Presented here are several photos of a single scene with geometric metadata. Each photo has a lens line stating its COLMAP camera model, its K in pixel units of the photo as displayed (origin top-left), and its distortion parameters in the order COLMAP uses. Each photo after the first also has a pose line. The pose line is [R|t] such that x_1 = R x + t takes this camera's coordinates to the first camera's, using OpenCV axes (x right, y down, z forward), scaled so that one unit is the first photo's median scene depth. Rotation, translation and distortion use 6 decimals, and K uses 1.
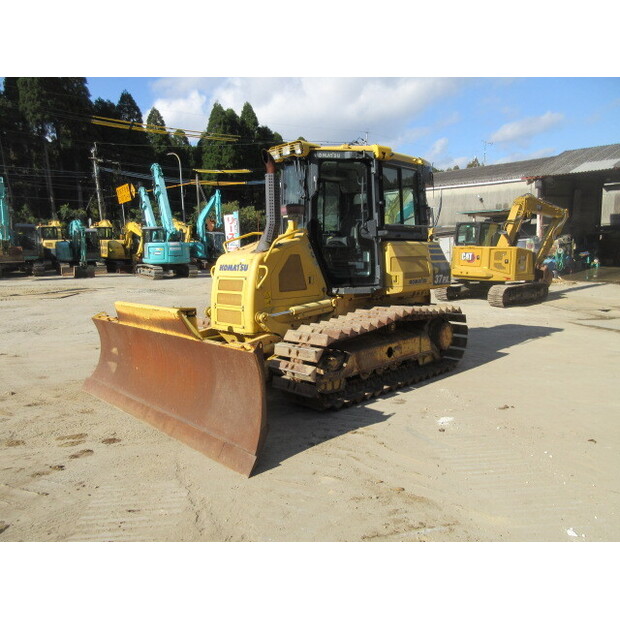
lens RADIAL K [[463.7, 0, 308.9], [0, 463.7, 308.5], [0, 0, 1]] dist [-0.001896, 0.007997]
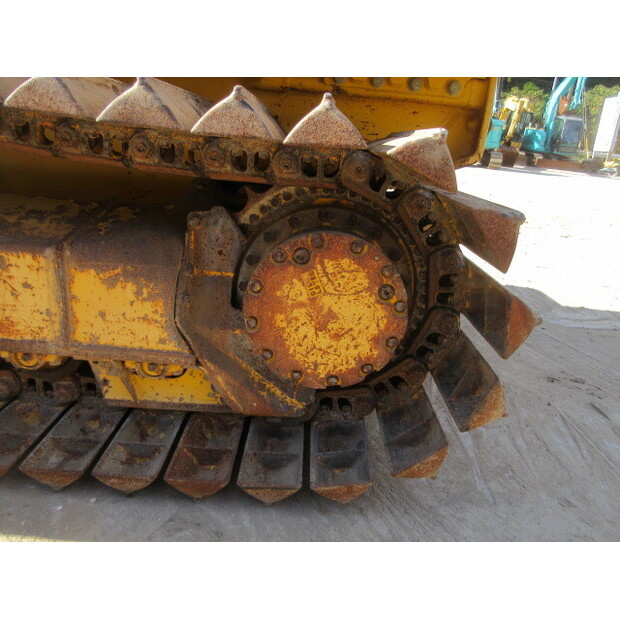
lens RADIAL K [[463.7, 0, 313.4], [0, 463.7, 314.6], [0, 0, 1]] dist [-0.001896, 0.007997]
pose [[0.707807, 0.319943, -0.629798, 0.428150], [-0.182123, 0.944063, 0.274911, 0.016323], [0.682525, -0.079883, 0.726484, 0.943450]]
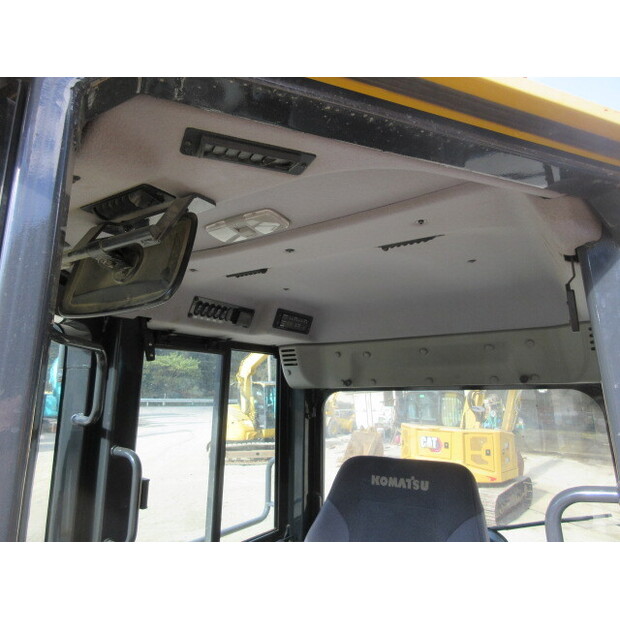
lens RADIAL K [[463.7, 0, 308.1], [0, 463.7, 308.5], [0, 0, 1]] dist [-0.001896, 0.007997]
pose [[0.974879, 0.049058, 0.217267, 0.023836], [0.017840, 0.955112, -0.295708, -0.257821], [-0.222022, 0.292155, 0.930243, 0.877461]]
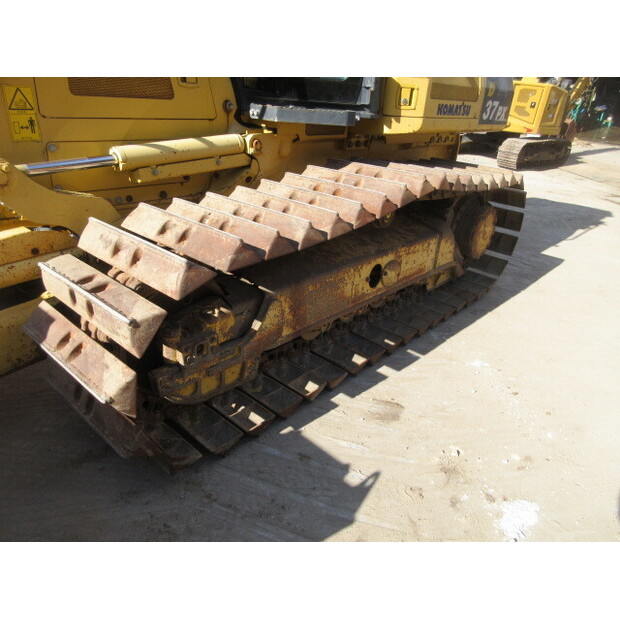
lens RADIAL K [[463.7, 0, 308.6], [0, 463.7, 310.6], [0, 0, 1]] dist [-0.001896, 0.007997]
pose [[0.994639, 0.057269, 0.086106, 0.071325], [-0.082377, 0.942137, 0.324951, -0.010291], [-0.062514, -0.330301, 0.941803, 0.544053]]
